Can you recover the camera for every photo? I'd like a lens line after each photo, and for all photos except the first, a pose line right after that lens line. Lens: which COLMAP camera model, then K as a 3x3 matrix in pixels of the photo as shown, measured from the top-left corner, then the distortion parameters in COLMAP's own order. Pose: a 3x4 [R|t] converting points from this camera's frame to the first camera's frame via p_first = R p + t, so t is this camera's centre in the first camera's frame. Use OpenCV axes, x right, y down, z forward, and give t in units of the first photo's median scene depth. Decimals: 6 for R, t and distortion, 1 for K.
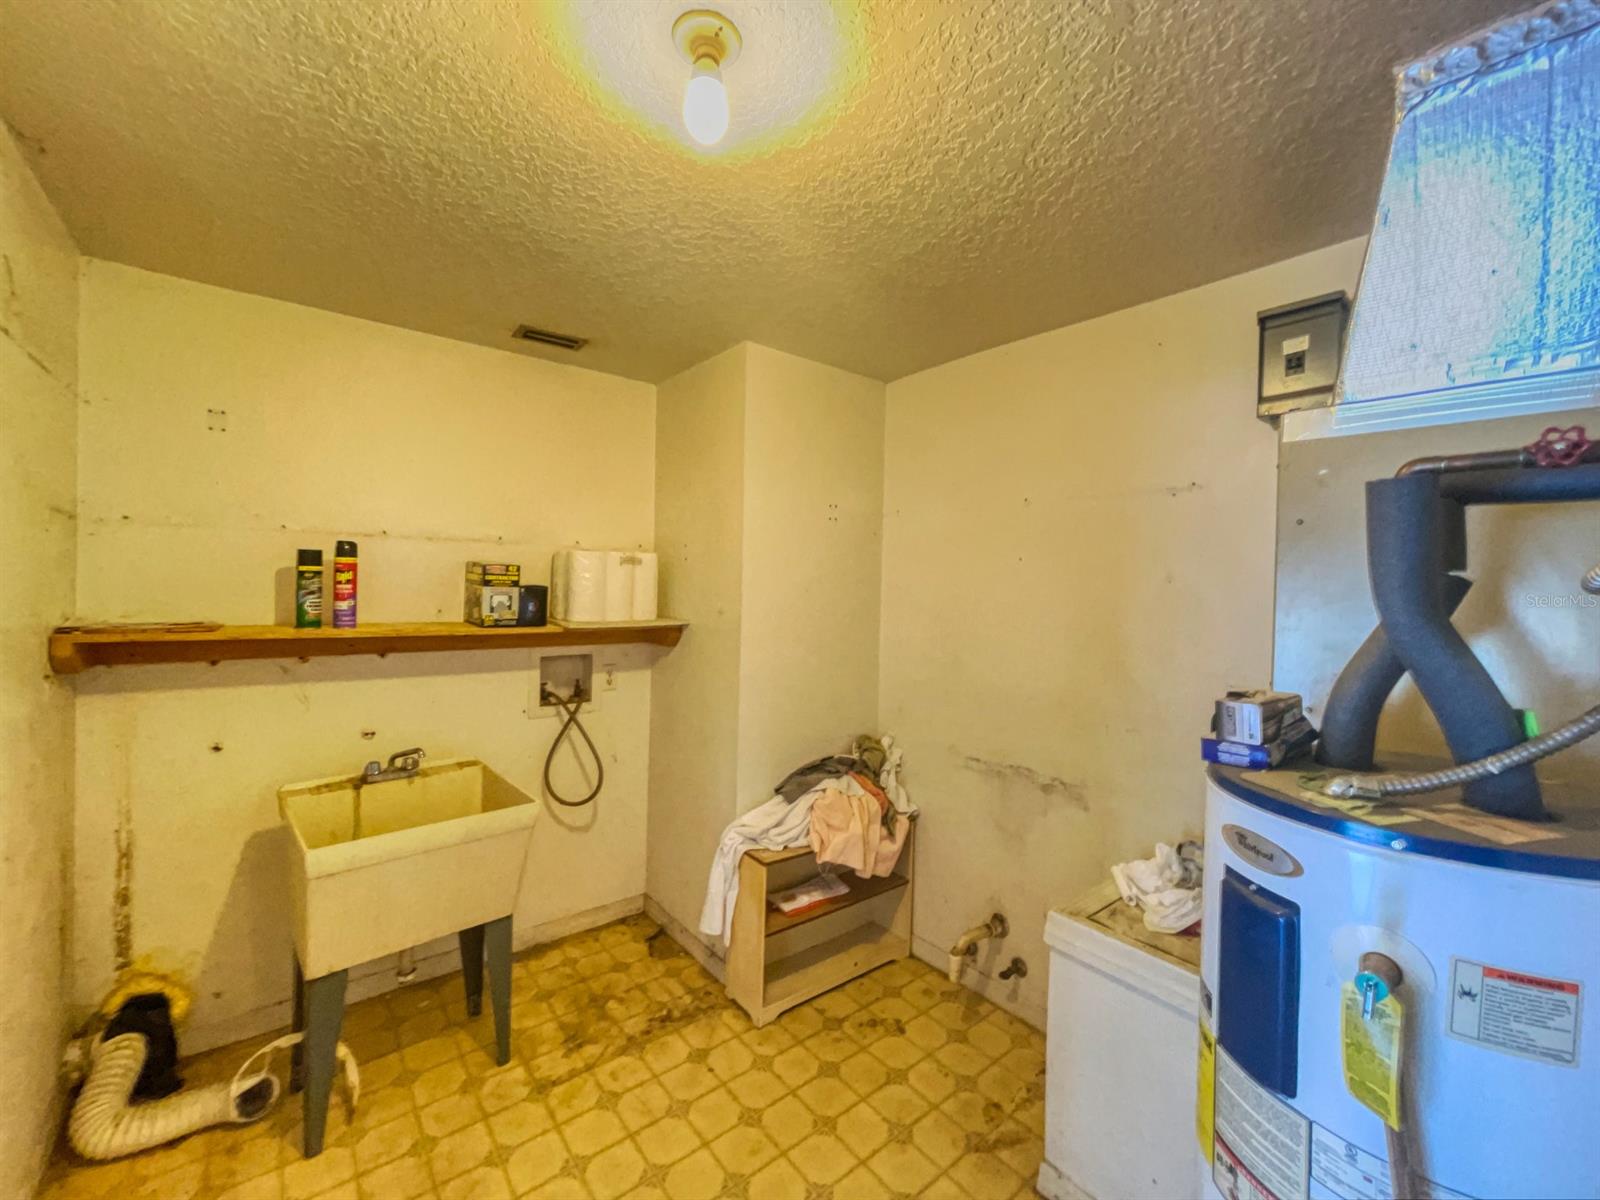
lens RADIAL K [[655.6, 0, 800.5], [0, 655.6, 585.3], [0, 0, 1]] dist [-0.000191, -0.000078]
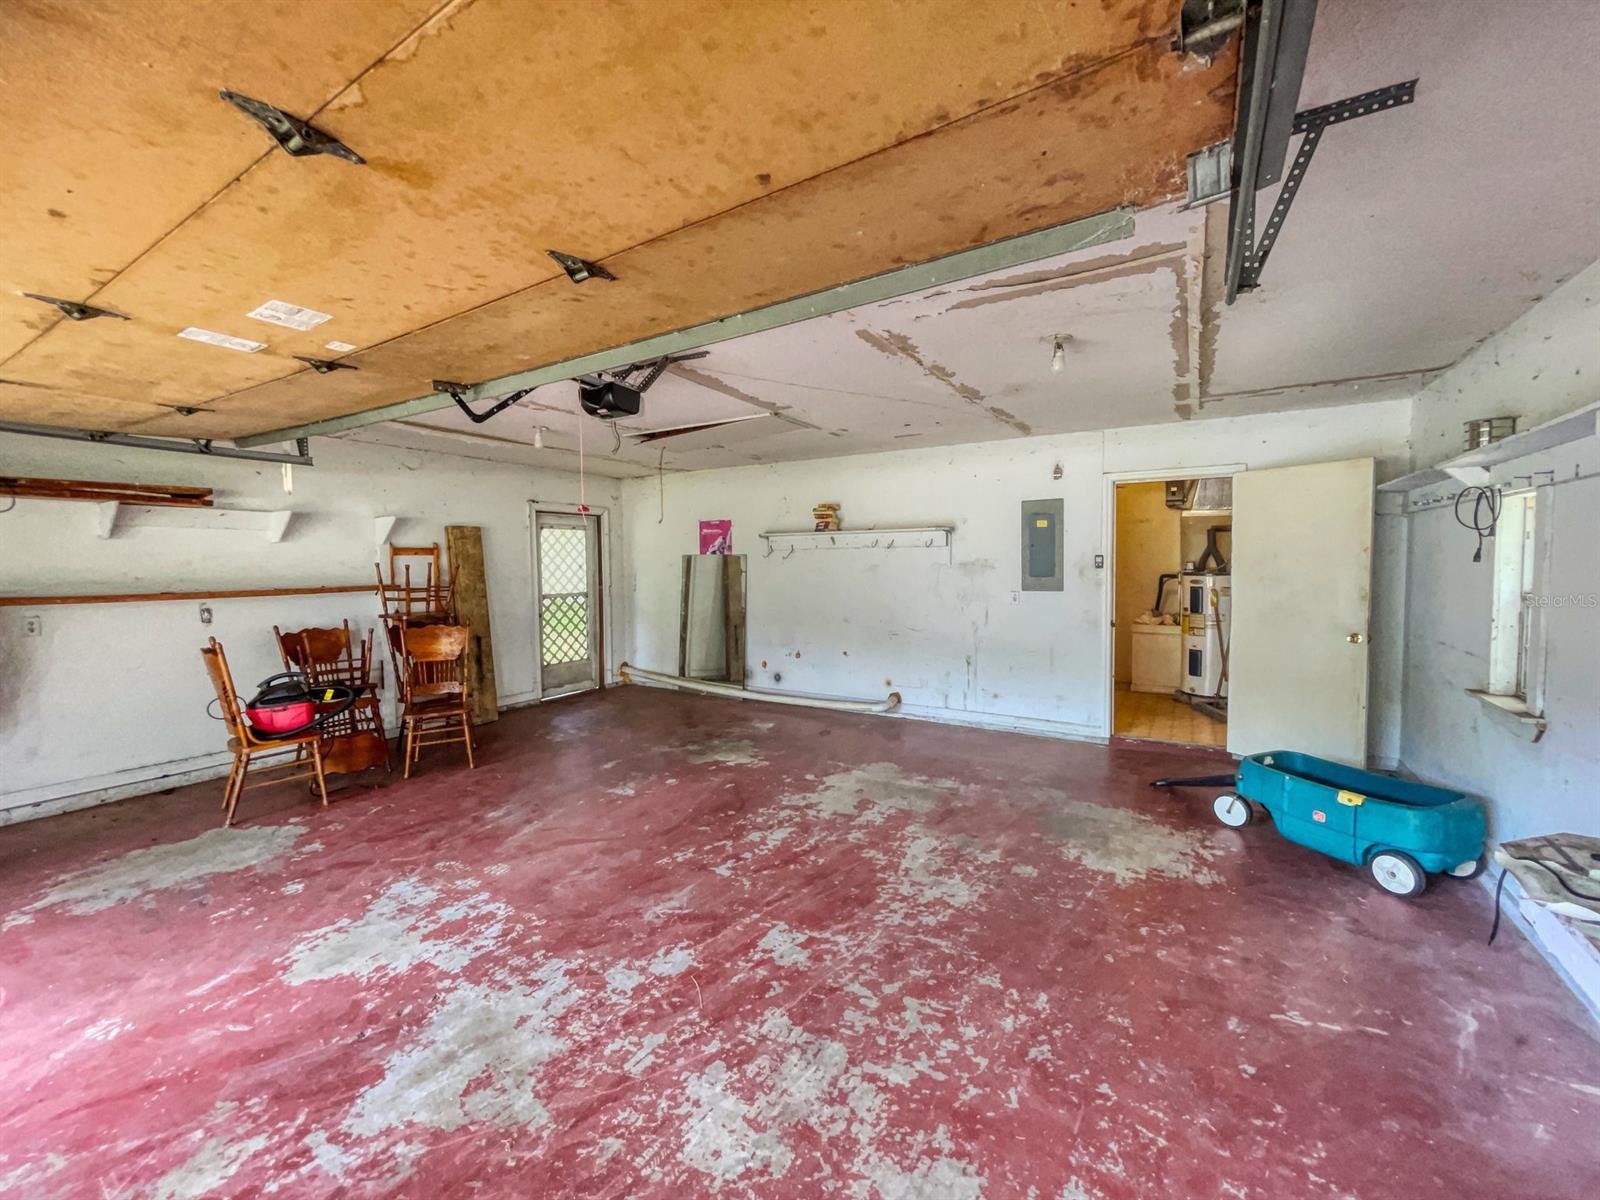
lens RADIAL K [[655.6, 0, 800.5], [0, 655.6, 585.3], [0, 0, 1]] dist [-0.000191, -0.000078]
pose [[0.941304, -0.043876, 0.334695, -5.537422], [0.034749, 0.998844, 0.033212, 0.057885], [-0.335766, -0.019633, 0.941741, -4.116312]]
